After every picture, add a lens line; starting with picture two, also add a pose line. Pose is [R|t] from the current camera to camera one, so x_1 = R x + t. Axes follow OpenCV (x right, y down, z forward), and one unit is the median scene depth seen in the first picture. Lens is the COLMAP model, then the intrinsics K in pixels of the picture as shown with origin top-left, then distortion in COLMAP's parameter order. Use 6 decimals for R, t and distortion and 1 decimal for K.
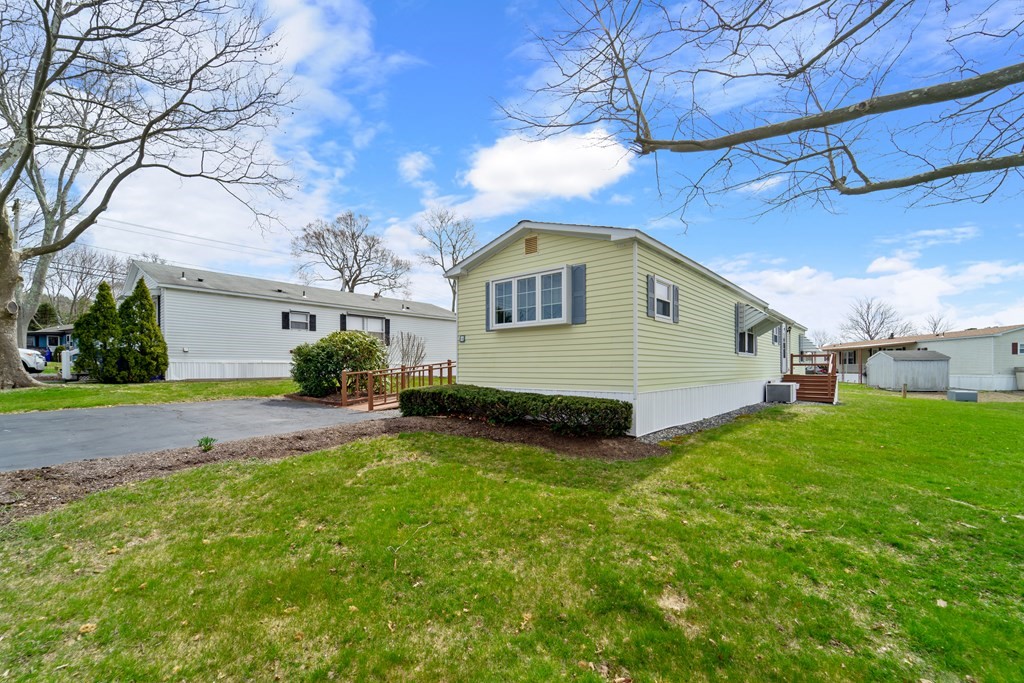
lens RADIAL K [[426.8, 0, 506.3], [0, 426.8, 376.6], [0, 0, 1]] dist [0.001948, -0.002018]
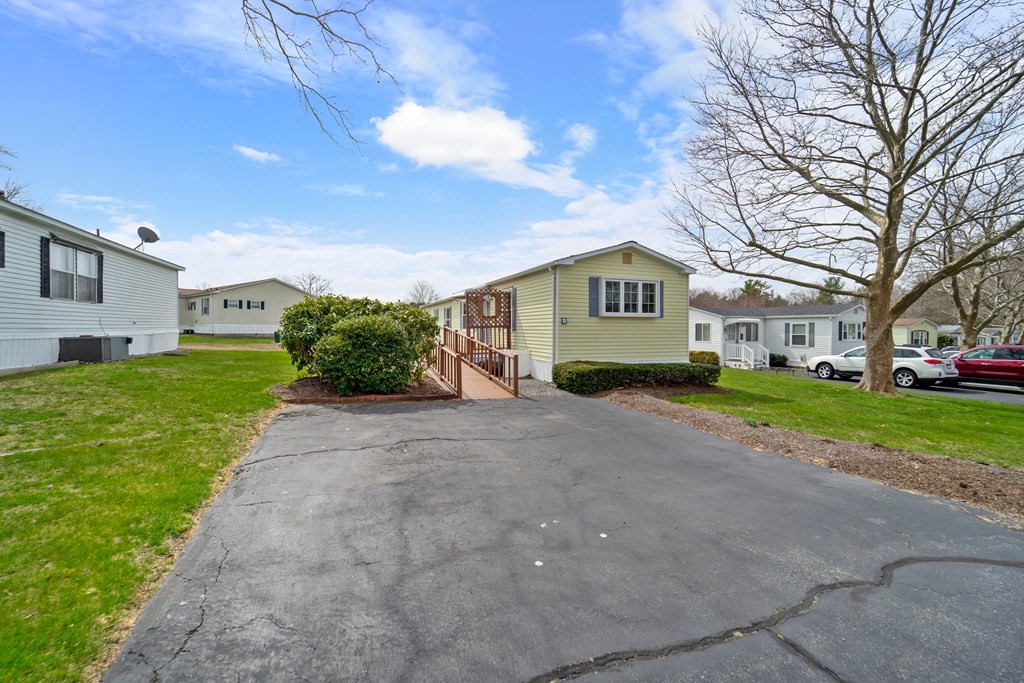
lens RADIAL K [[426.8, 0, 516.7], [0, 426.8, 334.3], [0, 0, 1]] dist [0.001948, -0.002018]
pose [[0.457586, -0.007789, 0.889131, -1.343895], [0.012717, 0.999917, 0.002215, -0.065807], [-0.889075, 0.010293, 0.457647, 0.680976]]
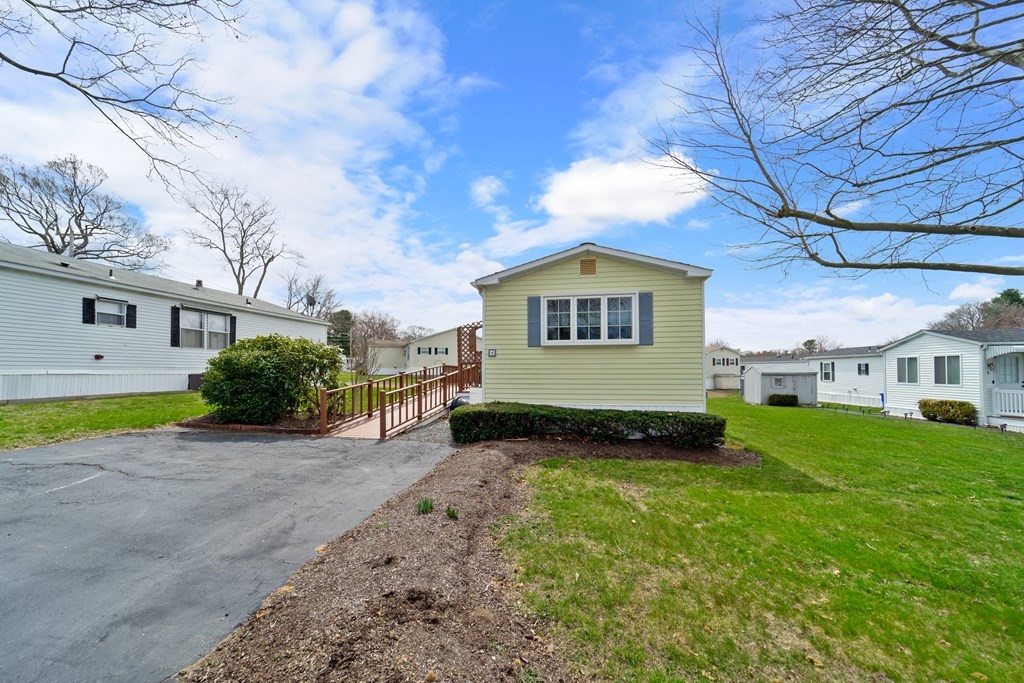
lens RADIAL K [[426.8, 0, 492.6], [0, 426.8, 372.2], [0, 0, 1]] dist [0.001948, -0.002018]
pose [[0.866351, -0.001518, 0.499433, -0.658582], [0.011291, 0.999799, -0.016547, -0.036168], [-0.499308, 0.019975, 0.866194, 0.219320]]
